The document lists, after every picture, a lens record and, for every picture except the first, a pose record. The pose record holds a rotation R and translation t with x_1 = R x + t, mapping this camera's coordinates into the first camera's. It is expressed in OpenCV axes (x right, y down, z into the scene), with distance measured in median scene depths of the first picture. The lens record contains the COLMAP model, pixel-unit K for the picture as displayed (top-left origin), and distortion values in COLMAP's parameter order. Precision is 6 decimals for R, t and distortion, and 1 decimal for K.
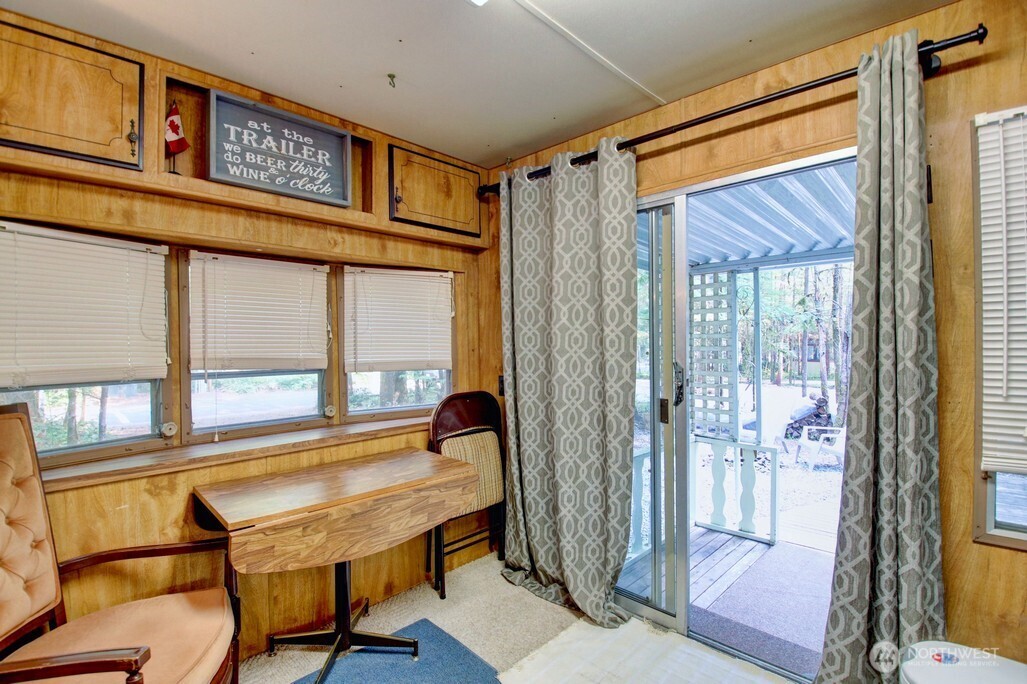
lens RADIAL K [[482.8, 0, 511.7], [0, 482.8, 347.6], [0, 0, 1]] dist [-0.014907, -0.007690]
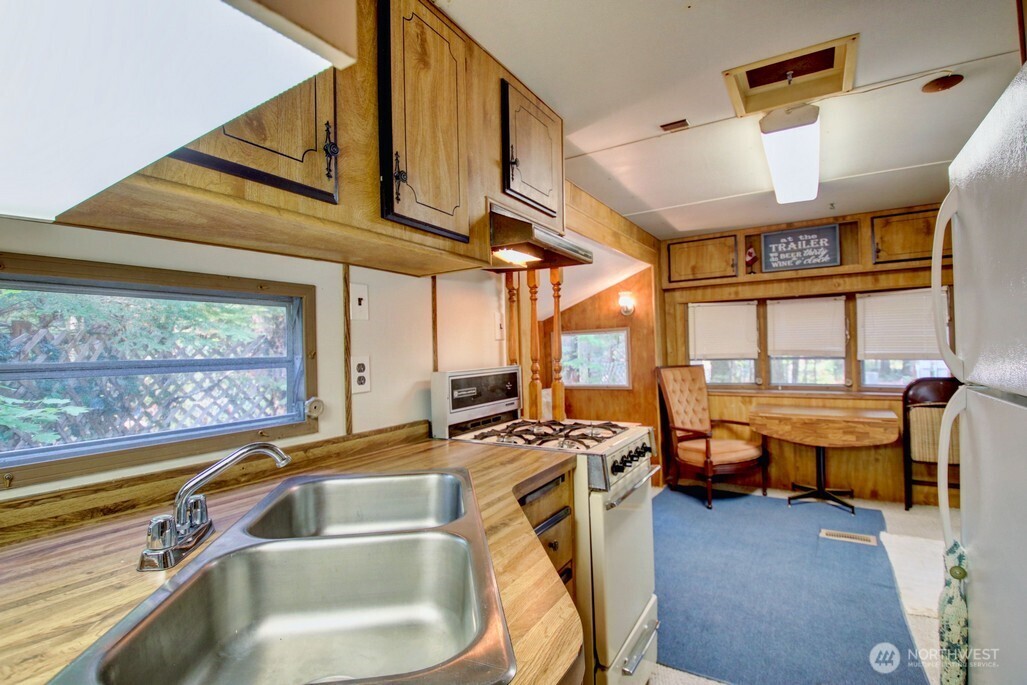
lens RADIAL K [[482.8, 0, 514.8], [0, 482.8, 342.9], [0, 0, 1]] dist [-0.014907, -0.007690]
pose [[0.208021, -0.008070, -0.978091, 1.302935], [0.013859, 0.999890, -0.005302, -0.014807], [0.978026, -0.012453, 0.208110, -0.622360]]
